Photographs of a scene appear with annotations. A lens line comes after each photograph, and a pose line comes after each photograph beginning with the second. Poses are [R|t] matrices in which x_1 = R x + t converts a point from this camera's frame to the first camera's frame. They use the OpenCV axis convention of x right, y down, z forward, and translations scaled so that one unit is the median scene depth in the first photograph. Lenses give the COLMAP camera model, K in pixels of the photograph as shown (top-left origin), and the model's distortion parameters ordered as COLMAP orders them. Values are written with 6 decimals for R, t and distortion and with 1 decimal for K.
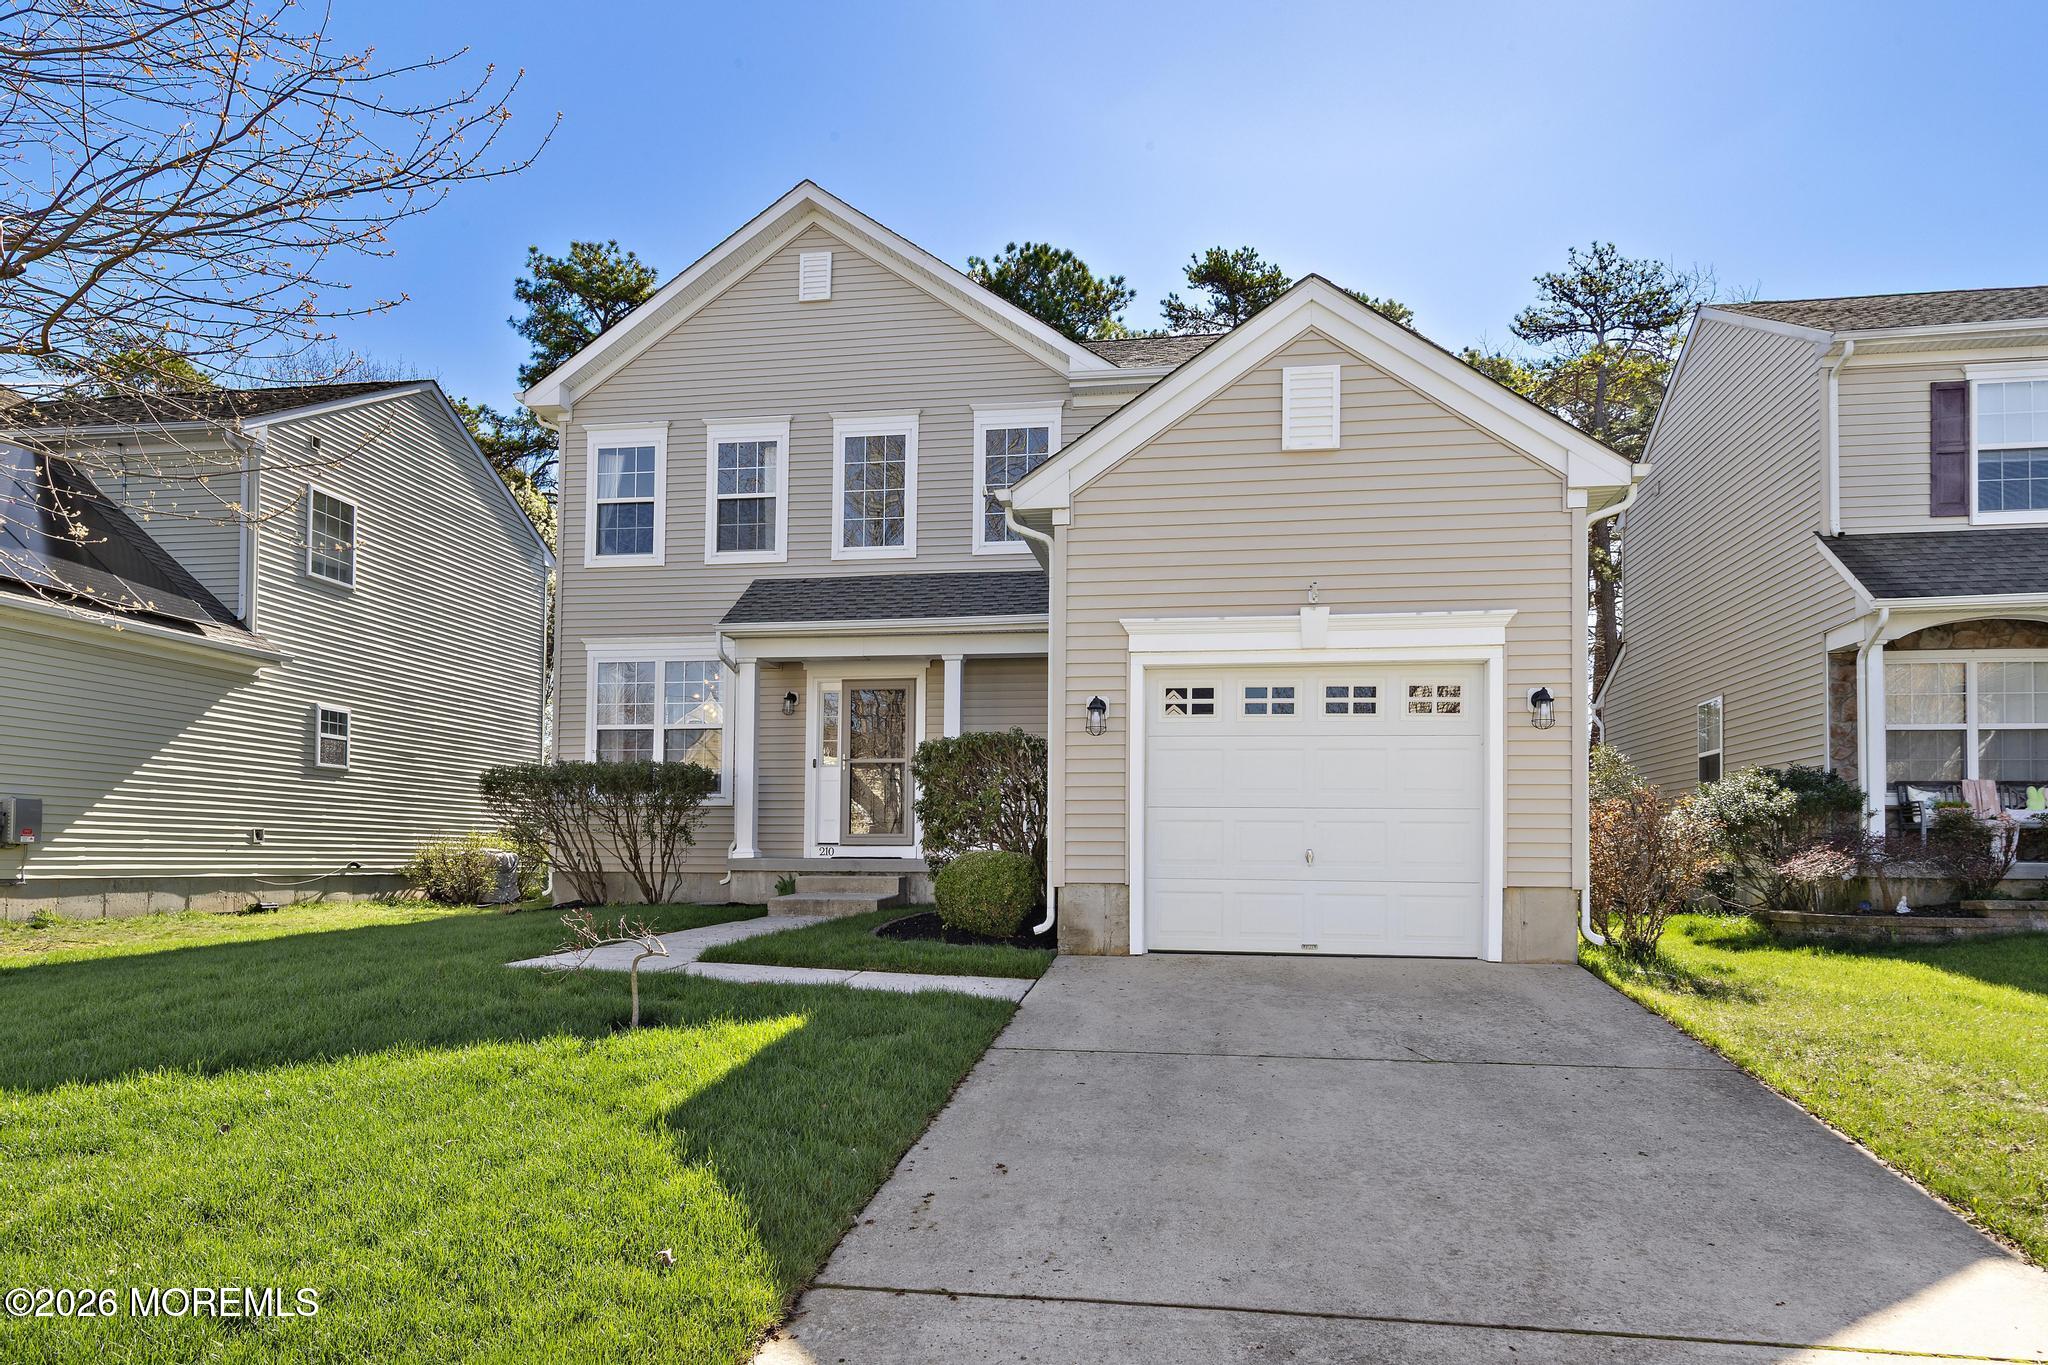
lens RADIAL K [[1256.6, 0, 1023.2], [0, 1256.6, 824.5], [0, 0, 1]] dist [0.004643, 0.003368]
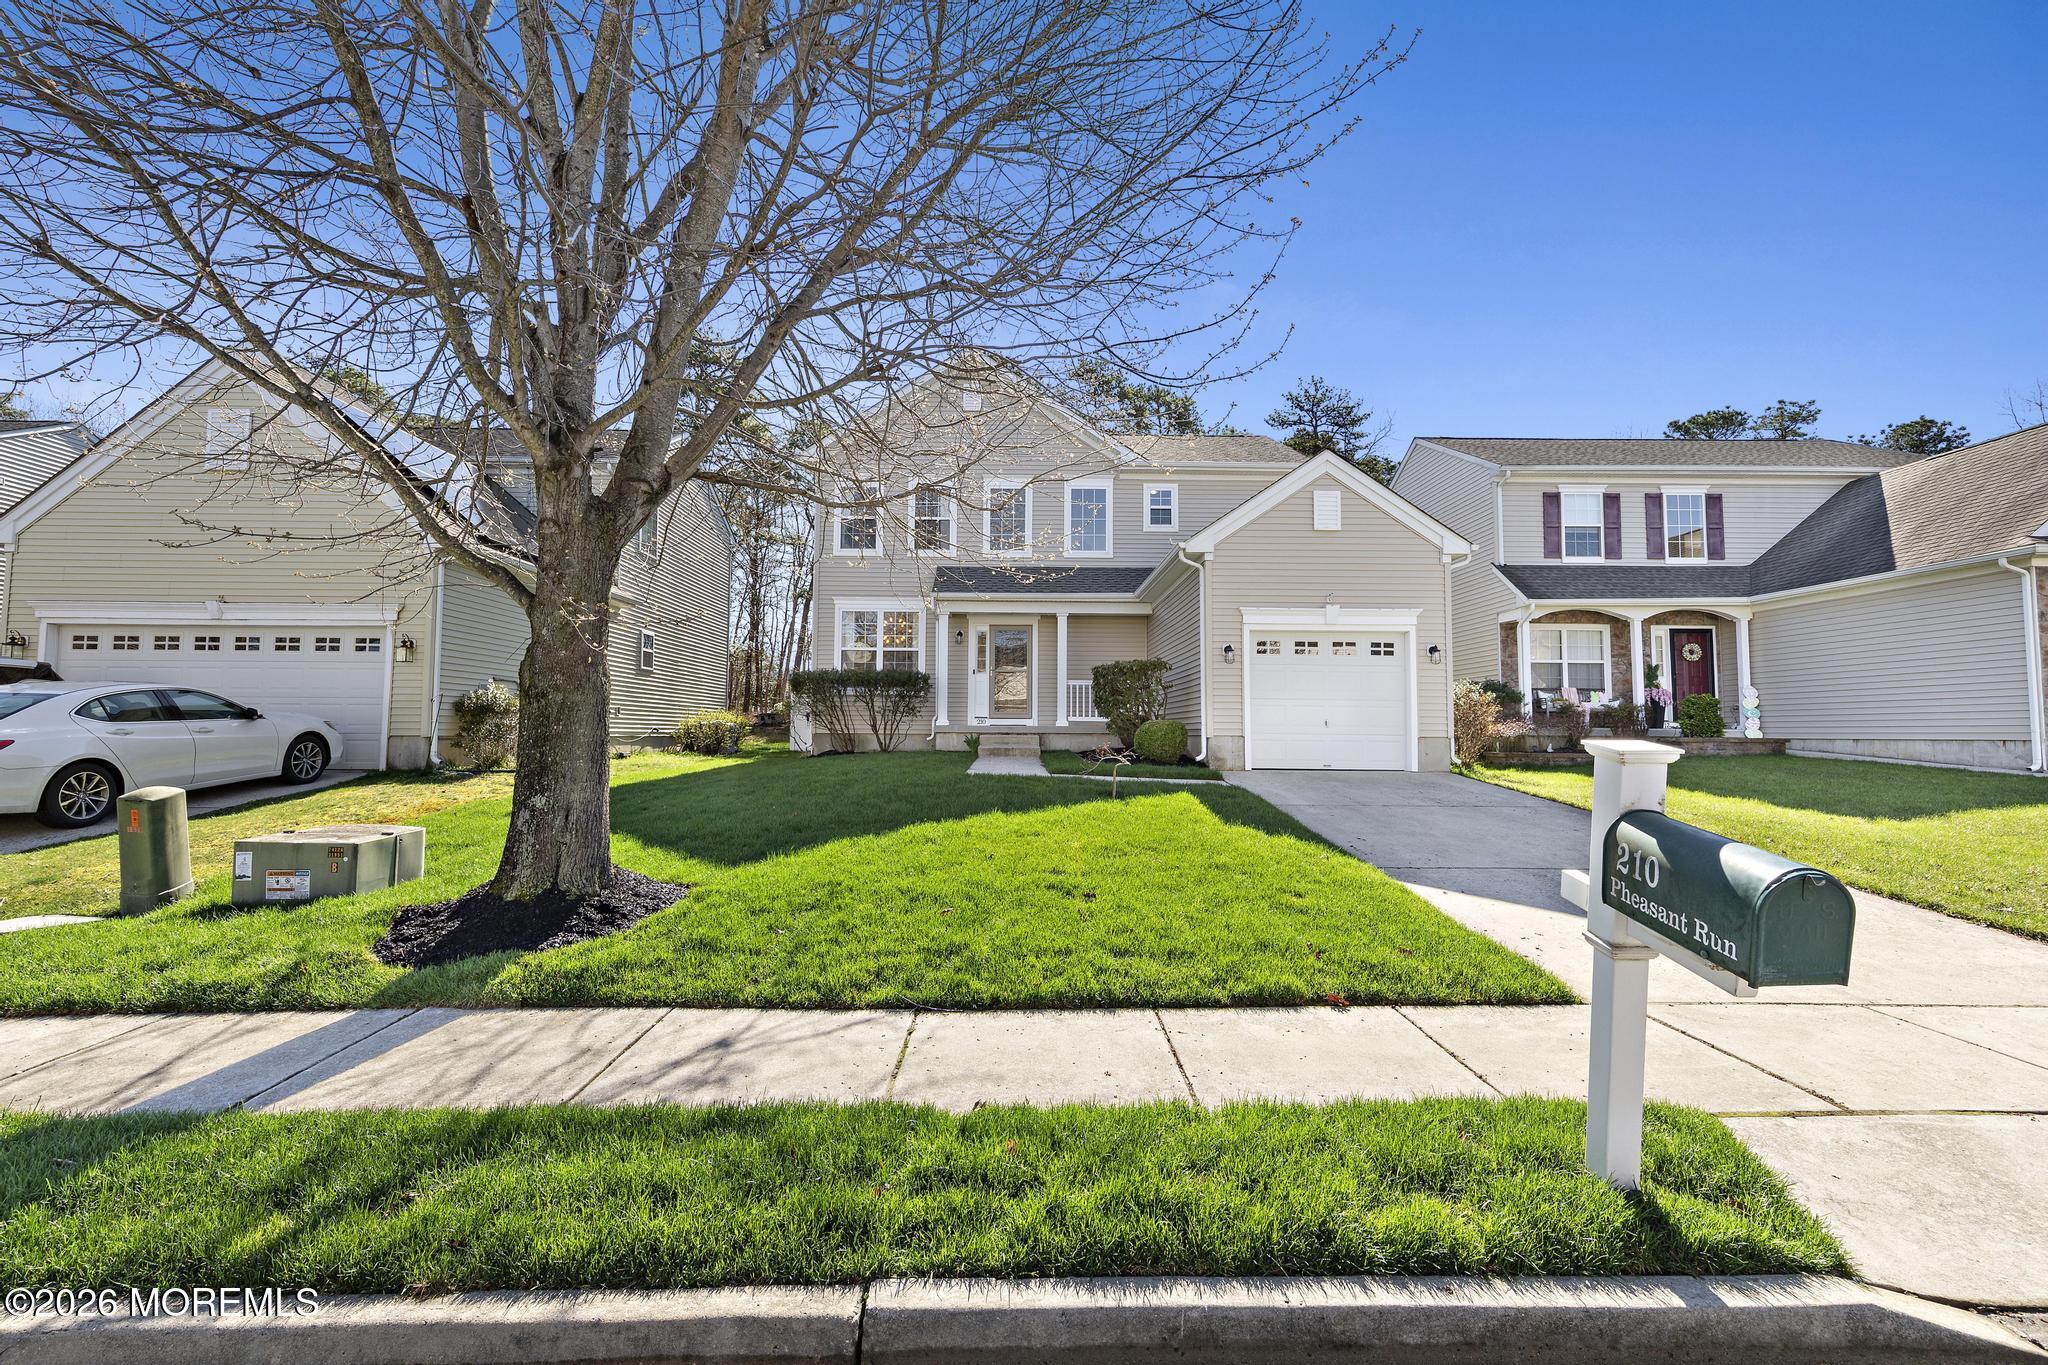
lens RADIAL K [[843.3, 0, 1030.7], [0, 843.3, 681.2], [0, 0, 1]] dist [0.017844, 0.000079]
pose [[0.985620, 0.010406, 0.168658, -0.305756], [-0.005035, 0.999468, -0.032237, 0.002506], [-0.168904, 0.030924, 0.985147, -0.188956]]
